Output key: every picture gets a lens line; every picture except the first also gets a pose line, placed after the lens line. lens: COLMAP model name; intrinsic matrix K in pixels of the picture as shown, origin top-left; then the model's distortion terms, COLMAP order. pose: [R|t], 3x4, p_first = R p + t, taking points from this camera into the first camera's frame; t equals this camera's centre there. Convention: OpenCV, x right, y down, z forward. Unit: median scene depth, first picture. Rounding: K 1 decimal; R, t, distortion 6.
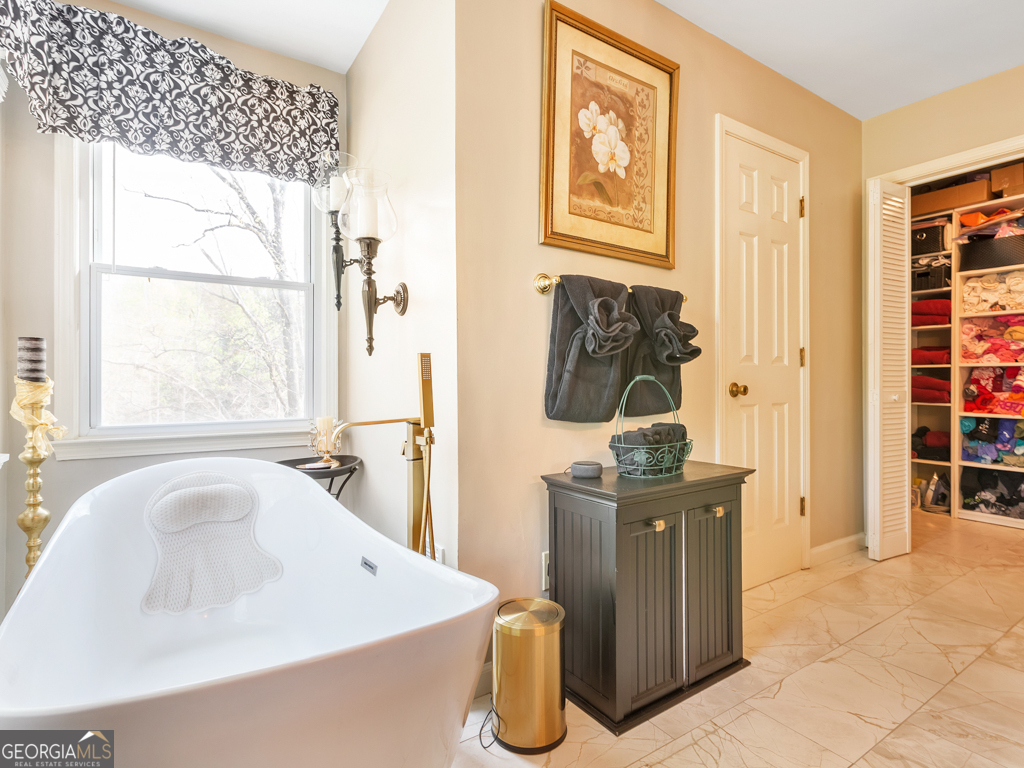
lens RADIAL K [[519.4, 0, 510.1], [0, 519.4, 378.6], [0, 0, 1]] dist [0.008586, -0.002730]
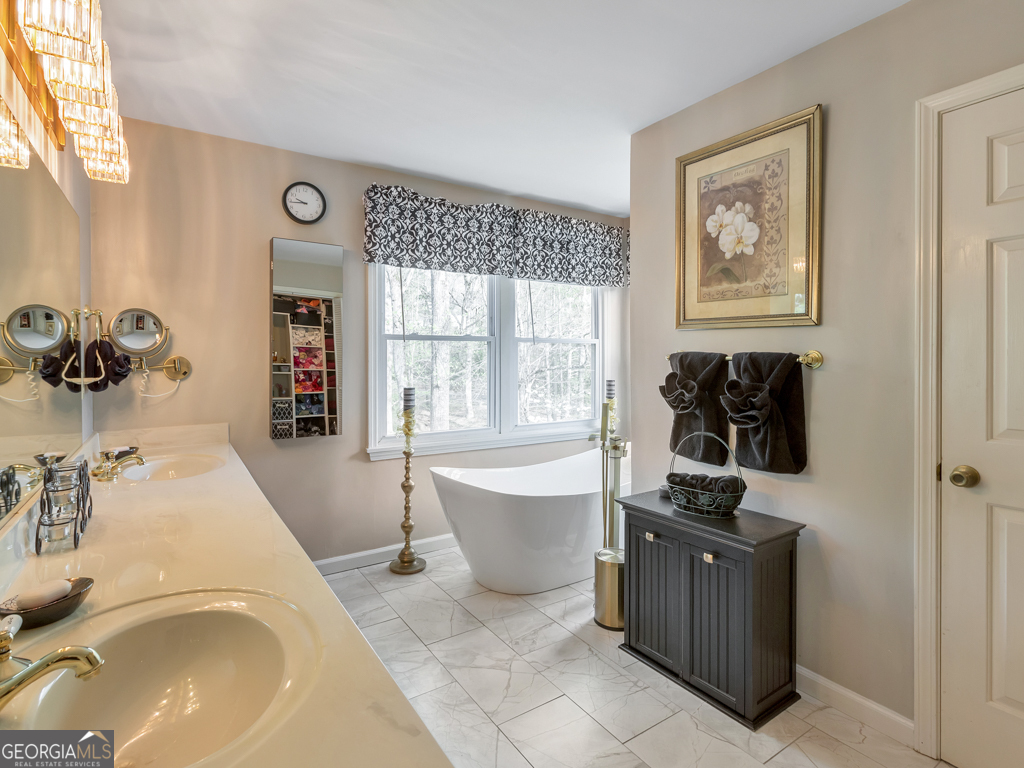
lens RADIAL K [[519.4, 0, 511.7], [0, 519.4, 375.7], [0, 0, 1]] dist [0.008586, -0.002730]
pose [[0.009509, 0.030118, -0.999501, 1.353505], [-0.004386, 0.999538, 0.030077, -0.159511], [0.999945, 0.004098, 0.009637, 0.485875]]
